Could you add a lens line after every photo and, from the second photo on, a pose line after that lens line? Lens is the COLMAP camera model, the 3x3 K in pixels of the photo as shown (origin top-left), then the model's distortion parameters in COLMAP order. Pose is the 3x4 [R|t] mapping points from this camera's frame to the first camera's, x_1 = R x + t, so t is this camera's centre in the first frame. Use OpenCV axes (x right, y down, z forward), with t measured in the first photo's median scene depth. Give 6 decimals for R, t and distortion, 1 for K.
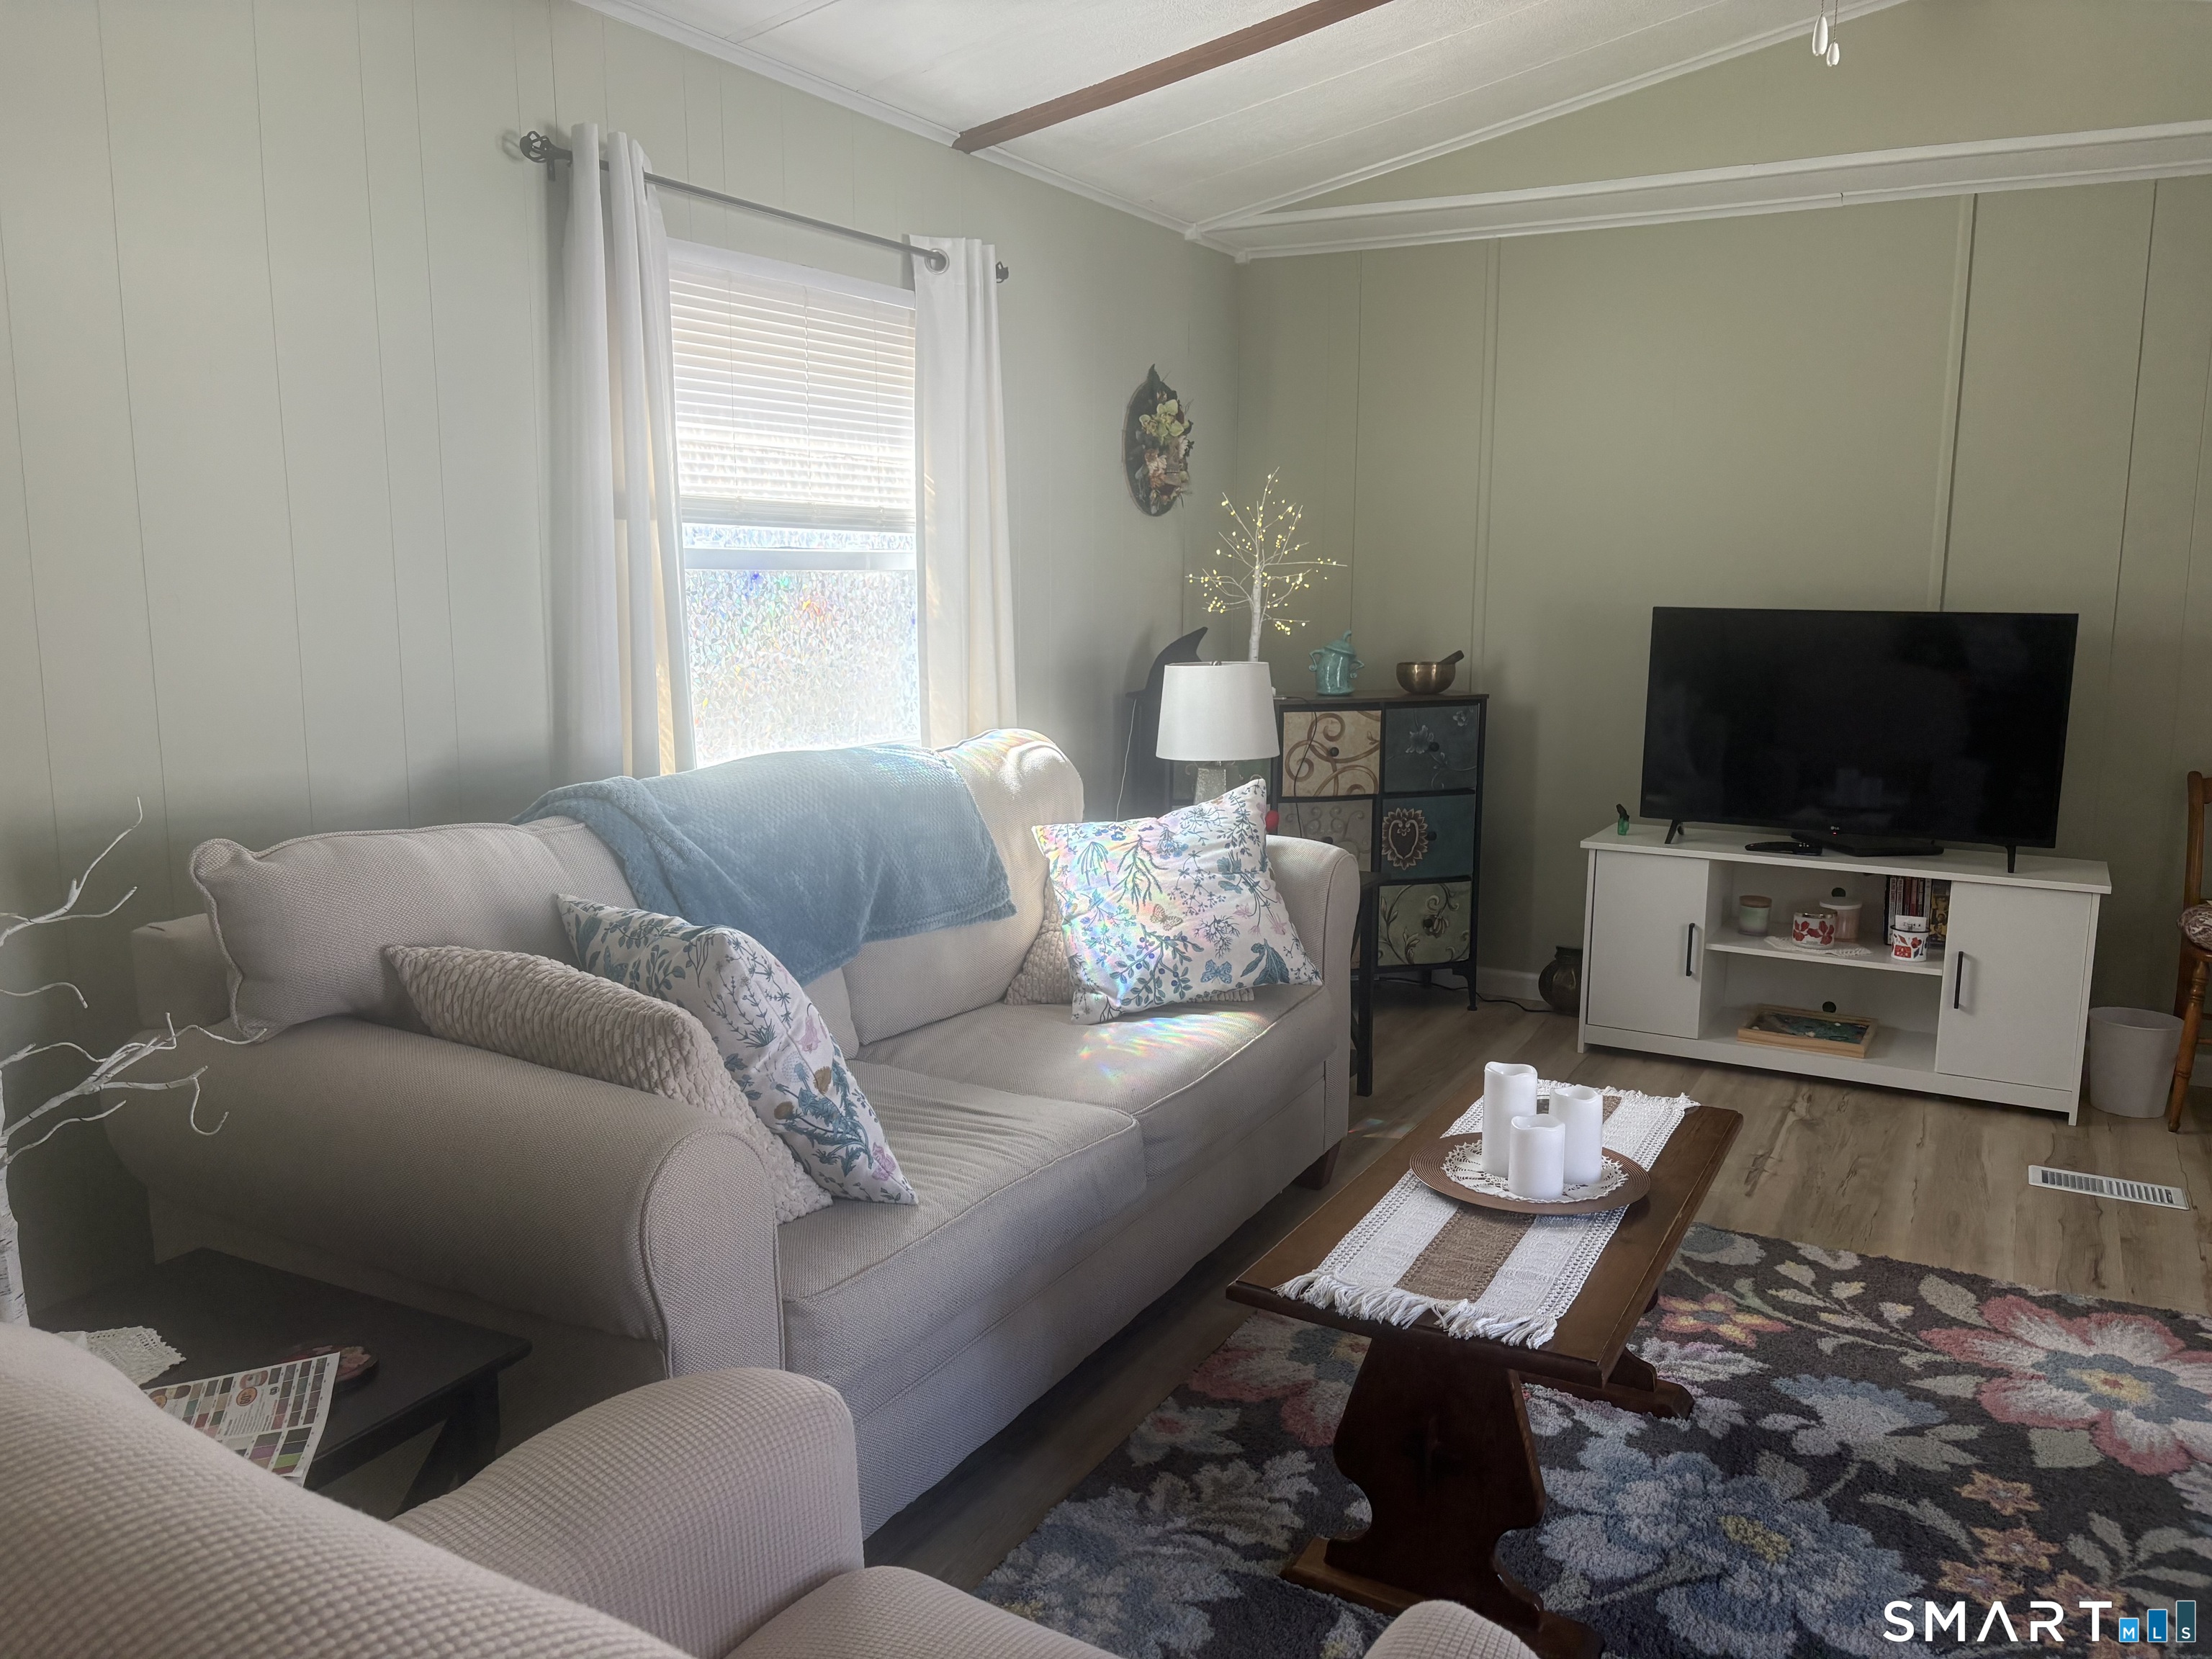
lens RADIAL K [[1672.9, 0, 1088.5], [0, 1672.9, 817.4], [0, 0, 1]] dist [0.058984, -0.051391]
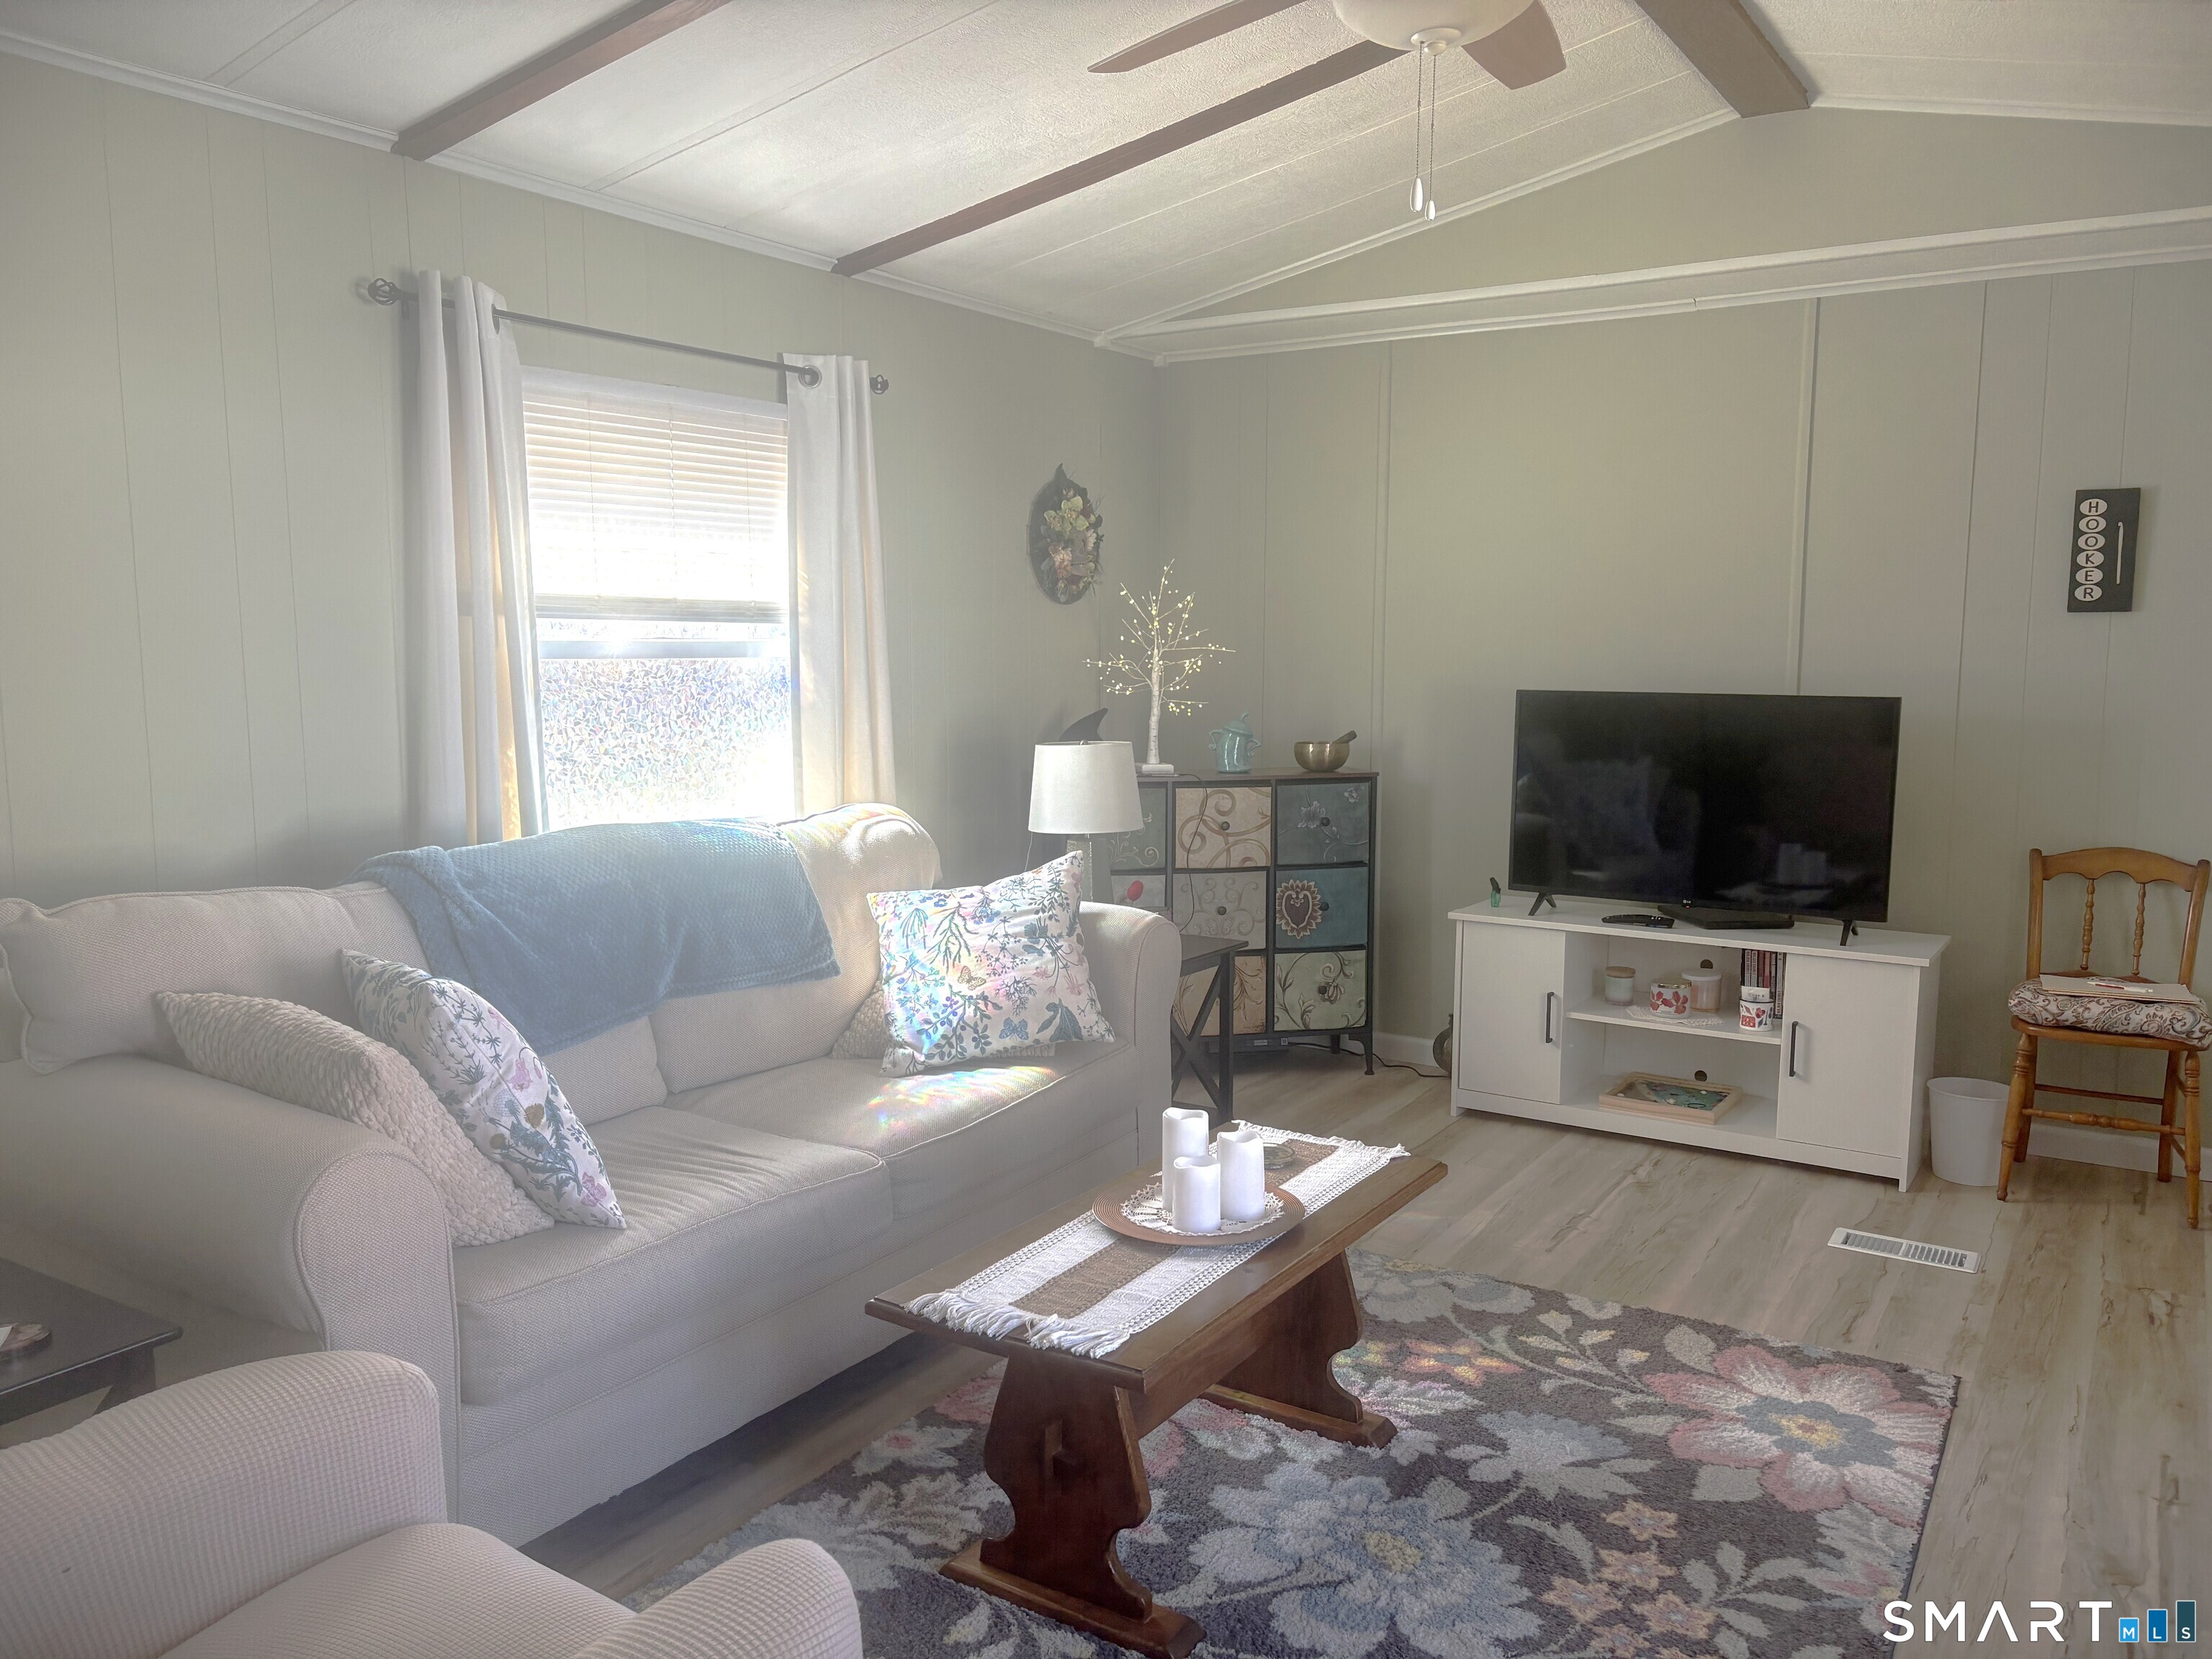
lens RADIAL K [[1672.9, 0, 1114.9], [0, 1672.9, 833.2], [0, 0, 1]] dist [0.058984, -0.051391]
pose [[0.997912, 0.004207, -0.064458, 0.212625], [-0.006392, 0.999411, -0.033724, 0.001811], [0.064278, 0.034065, 0.997350, -0.079718]]
